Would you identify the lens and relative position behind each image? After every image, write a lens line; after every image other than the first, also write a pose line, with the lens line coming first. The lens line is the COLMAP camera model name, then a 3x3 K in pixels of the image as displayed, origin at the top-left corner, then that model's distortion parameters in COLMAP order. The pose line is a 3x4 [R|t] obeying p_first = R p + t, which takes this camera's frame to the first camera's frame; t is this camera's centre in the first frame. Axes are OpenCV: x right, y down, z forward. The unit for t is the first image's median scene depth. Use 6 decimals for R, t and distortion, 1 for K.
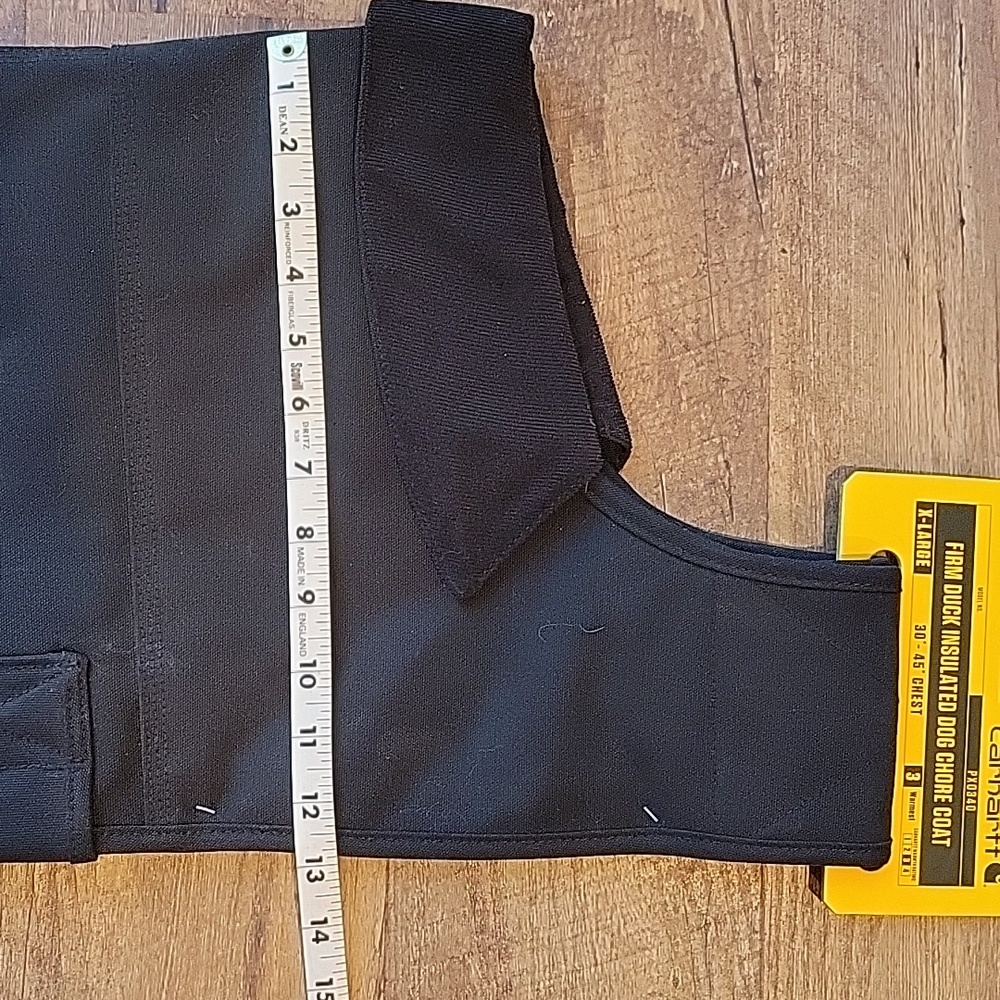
lens RADIAL K [[1555.0, 0, 500.0], [0, 1555.0, 500.0], [0, 0, 1]] dist [-0.021396, 0.216824]
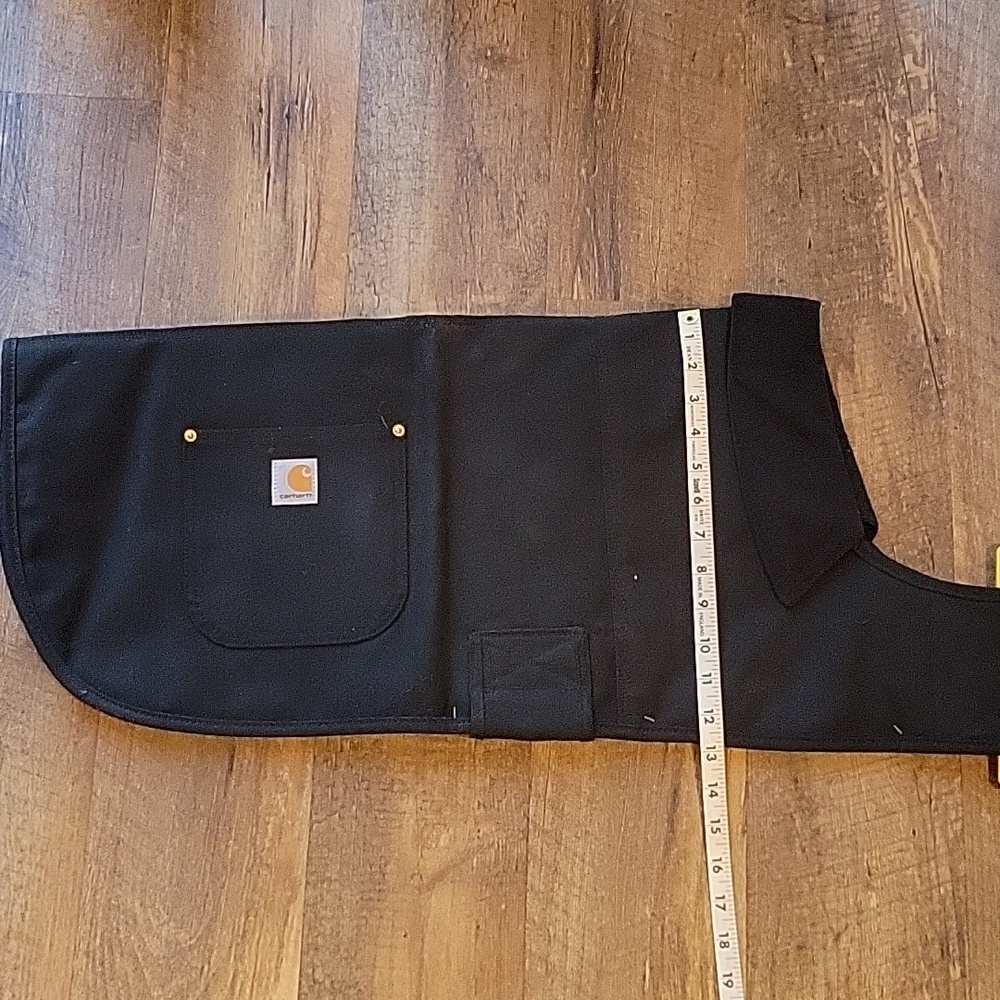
lens RADIAL K [[1555.0, 0, 500.0], [0, 1555.0, 500.0], [0, 0, 1]] dist [-0.021396, 0.216824]
pose [[0.999597, 0.013857, -0.024780, -0.318857], [-0.019093, 0.974063, -0.225471, 0.358597], [0.021012, 0.225853, 0.973935, -0.801349]]
